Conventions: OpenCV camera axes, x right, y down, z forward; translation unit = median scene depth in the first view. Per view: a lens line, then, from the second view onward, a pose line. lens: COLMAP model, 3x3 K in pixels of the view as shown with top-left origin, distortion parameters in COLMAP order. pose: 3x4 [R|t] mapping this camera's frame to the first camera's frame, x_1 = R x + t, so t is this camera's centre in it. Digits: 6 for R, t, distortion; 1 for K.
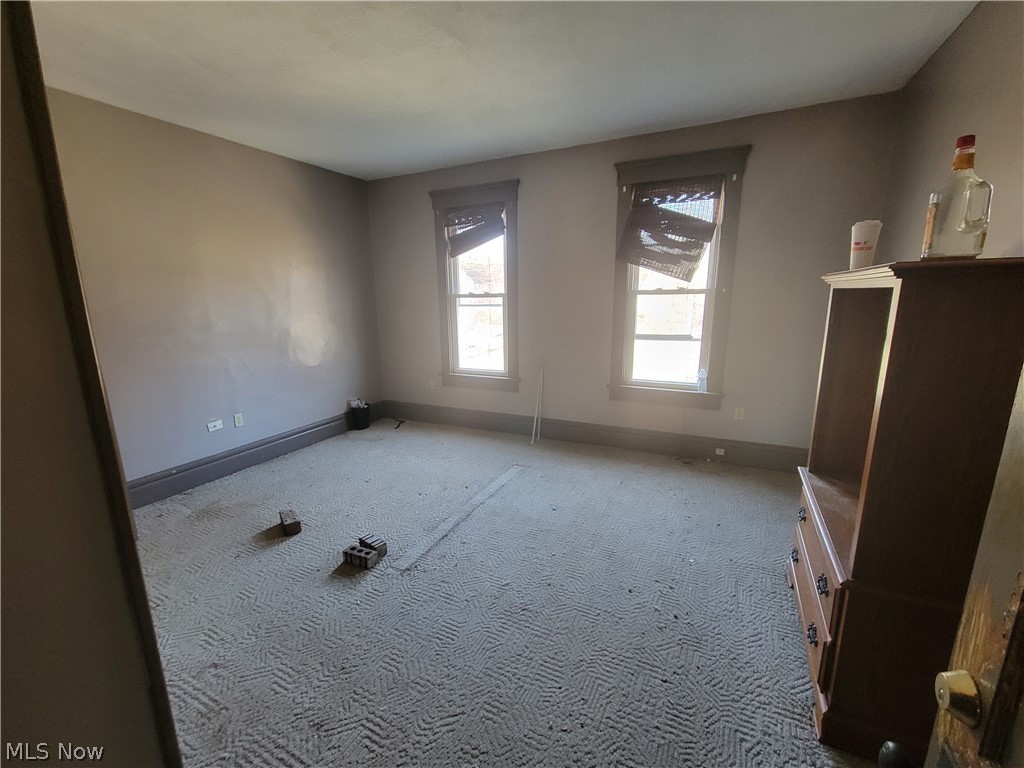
lens RADIAL K [[427.4, 0, 508.2], [0, 427.4, 383.0], [0, 0, 1]] dist [-0.001012, -0.000003]
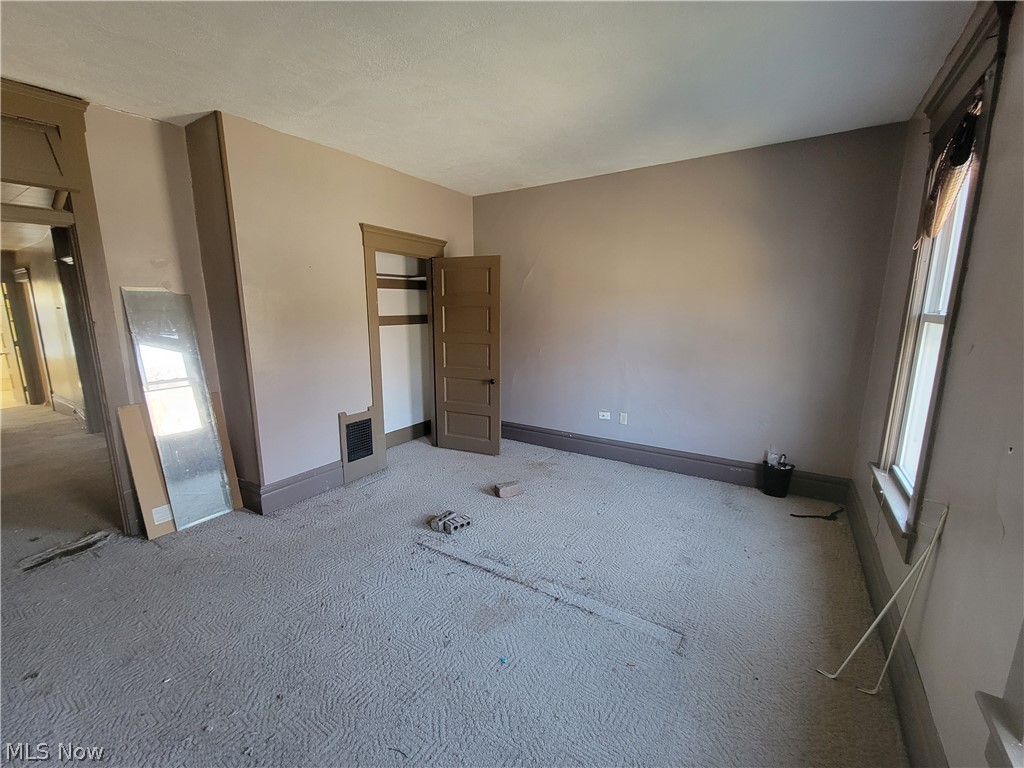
lens RADIAL K [[427.4, 0, 506.6], [0, 427.4, 387.5], [0, 0, 1]] dist [-0.001012, -0.000003]
pose [[-0.118102, 0.191156, -0.974429, 0.514964], [-0.195828, 0.957542, 0.211578, -0.177812], [0.973501, 0.215808, -0.075654, 0.780558]]
